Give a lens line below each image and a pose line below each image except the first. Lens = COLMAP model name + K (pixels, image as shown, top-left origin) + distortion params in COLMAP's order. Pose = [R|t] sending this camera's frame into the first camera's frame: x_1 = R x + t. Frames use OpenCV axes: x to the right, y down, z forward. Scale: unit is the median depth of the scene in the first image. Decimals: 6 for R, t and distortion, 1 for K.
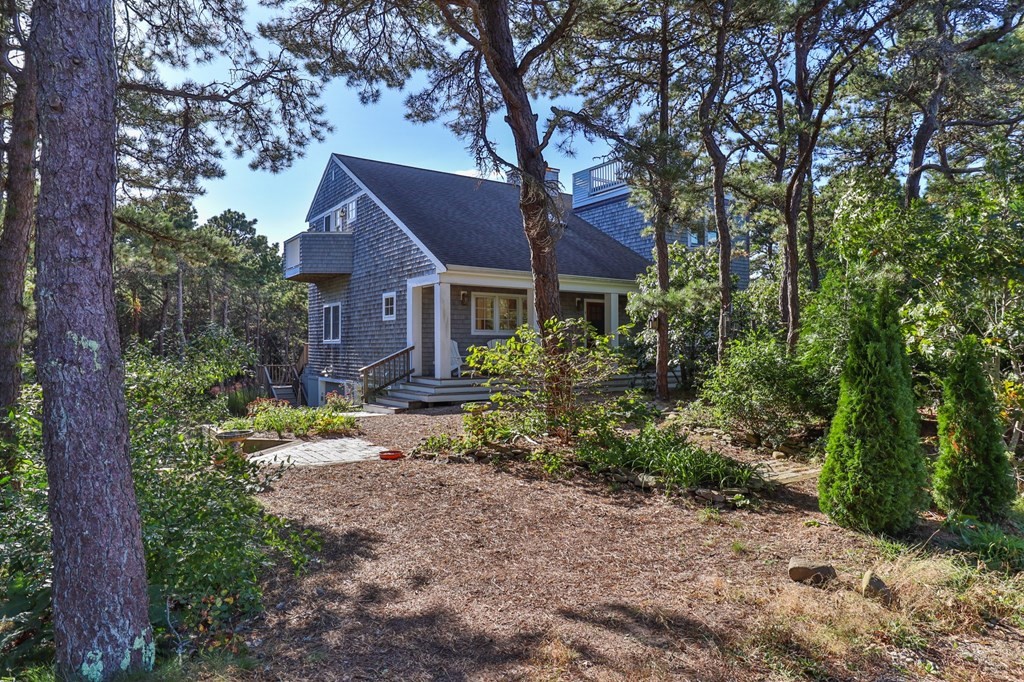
lens RADIAL K [[587.3, 0, 512.3], [0, 587.3, 341.4], [0, 0, 1]] dist [-0.000005, 0.000000]
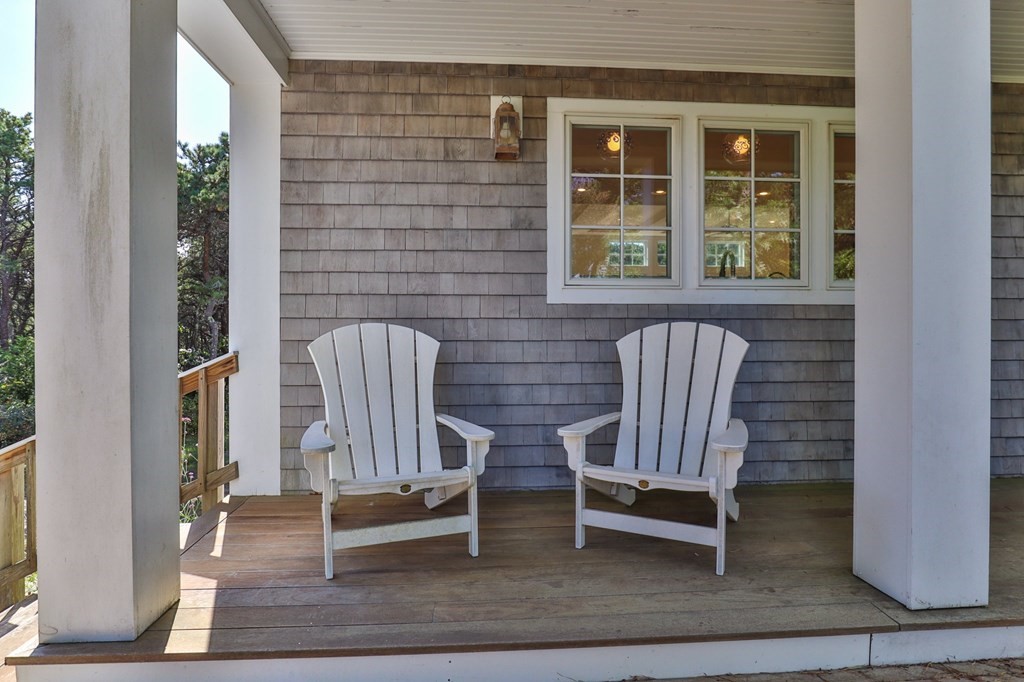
lens RADIAL K [[510.2, 0, 511.6], [0, 510.2, 341.7], [0, 0, 1]] dist [-0.005360, 0.000206]
pose [[0.863650, 0.001034, -0.504090, 0.011271], [0.002615, 0.999975, 0.006532, 0.001063], [0.504085, -0.006959, 0.863626, 0.831731]]
